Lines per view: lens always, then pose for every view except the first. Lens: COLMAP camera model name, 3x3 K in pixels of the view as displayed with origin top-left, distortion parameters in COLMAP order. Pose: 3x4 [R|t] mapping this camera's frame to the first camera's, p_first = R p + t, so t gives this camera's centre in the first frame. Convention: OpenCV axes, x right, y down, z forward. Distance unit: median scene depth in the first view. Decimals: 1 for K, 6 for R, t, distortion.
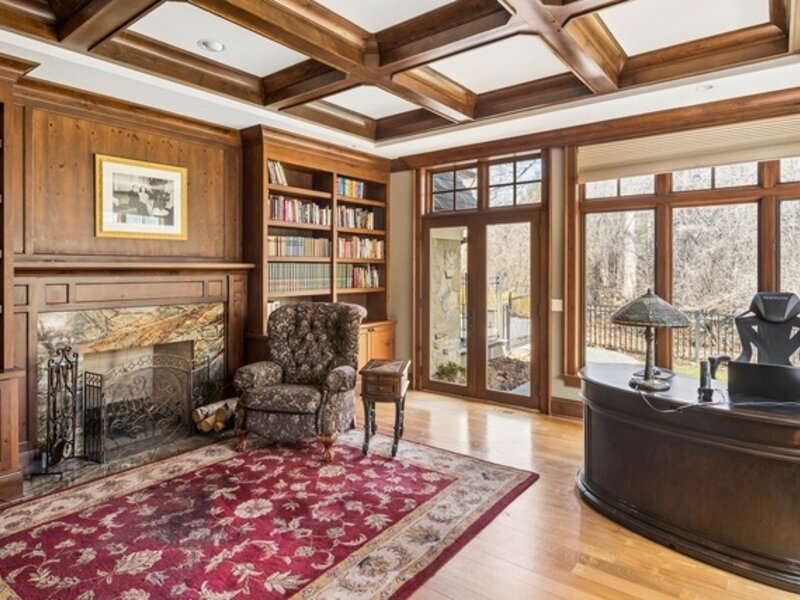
lens RADIAL K [[488.8, 0, 397.9], [0, 488.8, 267.2], [0, 0, 1]] dist [0.004293, 0.001475]
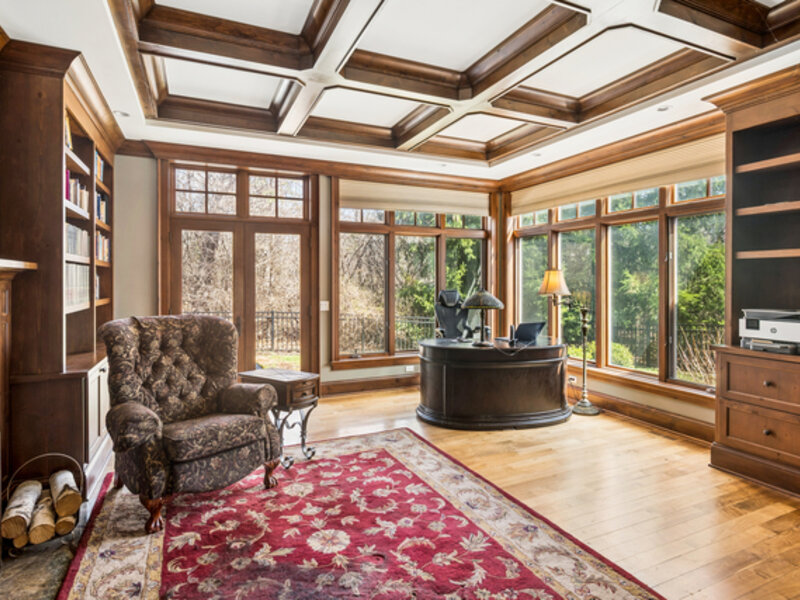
lens RADIAL K [[459.3, 0, 398.5], [0, 459.3, 281.6], [0, 0, 1]] dist [-0.007774, 0.000709]
pose [[0.462575, -0.002694, 0.886576, -0.792162], [0.001115, 0.999996, 0.002457, 0.020197], [-0.886579, -0.000148, 0.462577, 0.417508]]
